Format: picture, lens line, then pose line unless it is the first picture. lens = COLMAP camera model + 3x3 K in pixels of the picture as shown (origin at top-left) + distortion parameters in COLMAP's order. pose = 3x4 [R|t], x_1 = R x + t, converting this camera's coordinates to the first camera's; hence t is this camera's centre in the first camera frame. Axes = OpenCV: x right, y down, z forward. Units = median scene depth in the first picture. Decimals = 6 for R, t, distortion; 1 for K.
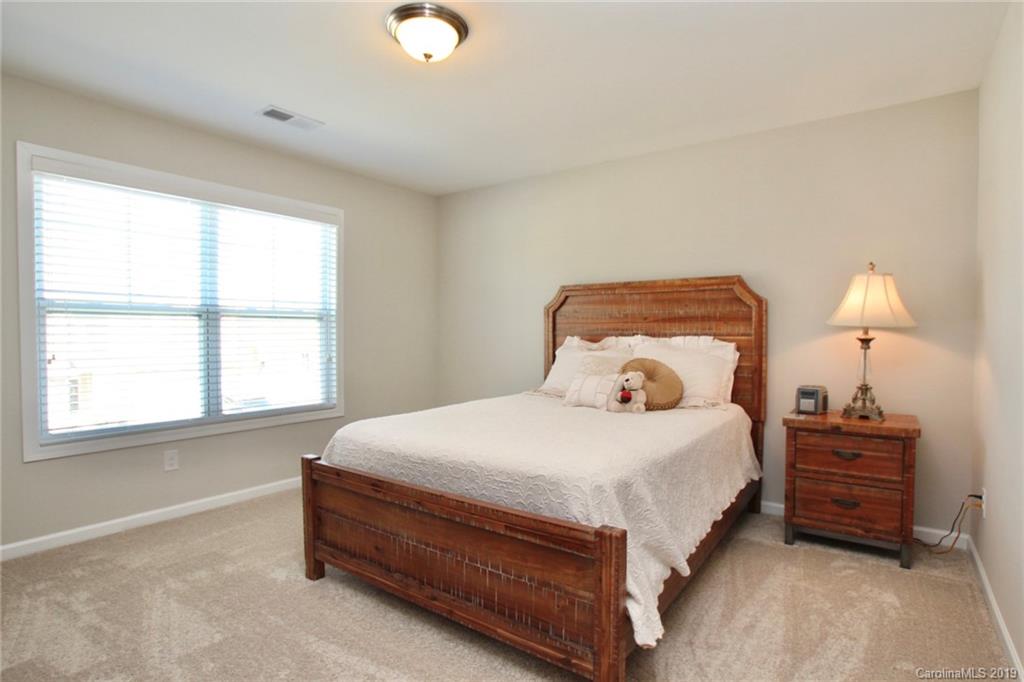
lens RADIAL K [[514.9, 0, 514.7], [0, 514.9, 341.9], [0, 0, 1]] dist [-0.053592, 0.016518]
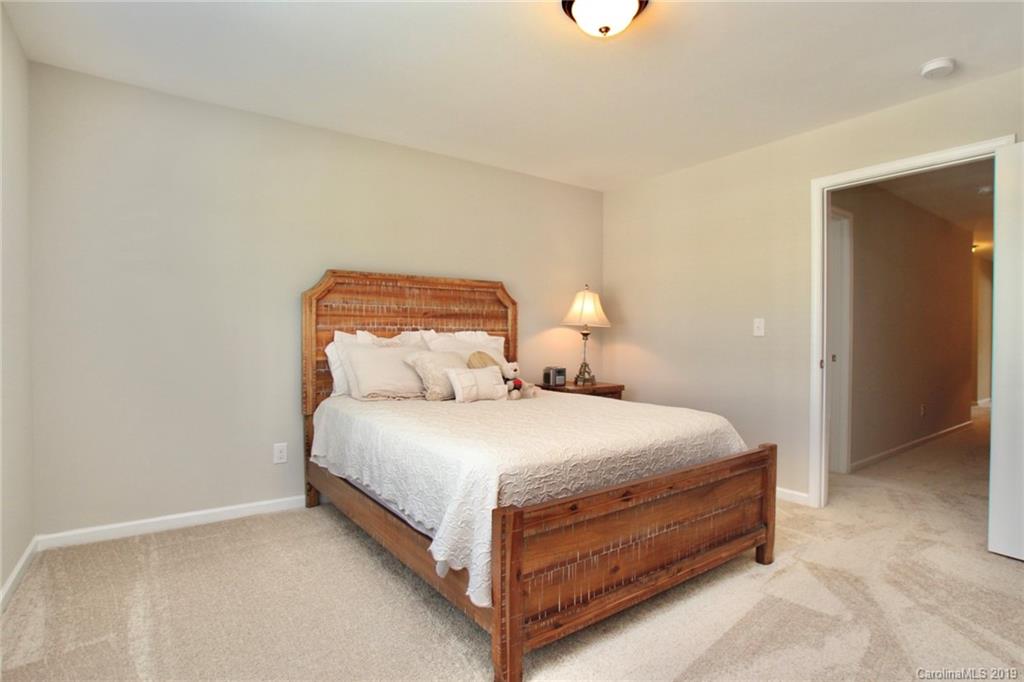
lens RADIAL K [[514.9, 0, 544.7], [0, 514.9, 346.1], [0, 0, 1]] dist [-0.053592, 0.016518]
pose [[0.286390, -0.019084, 0.957923, -0.700845], [0.014455, 0.999774, 0.015597, 0.005747], [-0.958004, 0.009380, 0.286601, 0.534357]]
